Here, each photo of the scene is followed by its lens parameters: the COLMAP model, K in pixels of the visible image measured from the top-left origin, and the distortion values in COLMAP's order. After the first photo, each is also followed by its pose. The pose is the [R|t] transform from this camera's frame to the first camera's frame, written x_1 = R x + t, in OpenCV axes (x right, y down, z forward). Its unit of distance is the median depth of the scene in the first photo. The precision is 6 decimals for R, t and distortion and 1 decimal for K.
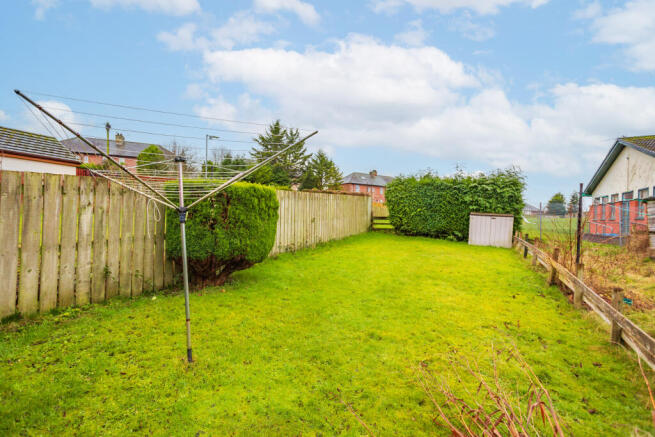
lens RADIAL K [[319.6, 0, 328.6], [0, 319.6, 218.2], [0, 0, 1]] dist [-0.016421, 0.004610]
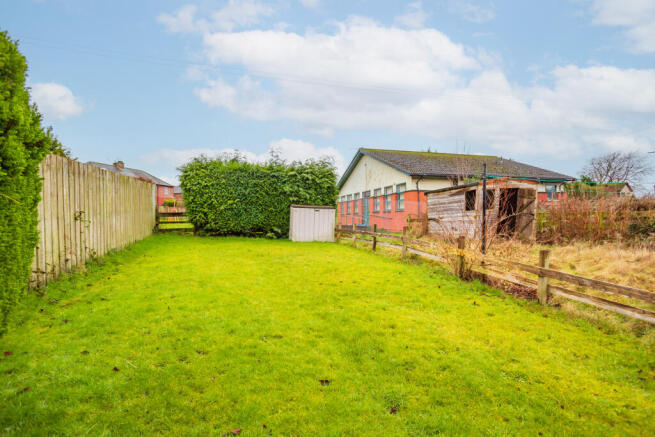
lens RADIAL K [[319.6, 0, 325.5], [0, 319.6, 220.3], [0, 0, 1]] dist [-0.016421, 0.004610]
pose [[0.746557, -0.033575, 0.664474, -0.064309], [0.028722, 0.999421, 0.018229, 0.011152], [-0.664701, 0.005476, 0.747089, 0.270776]]
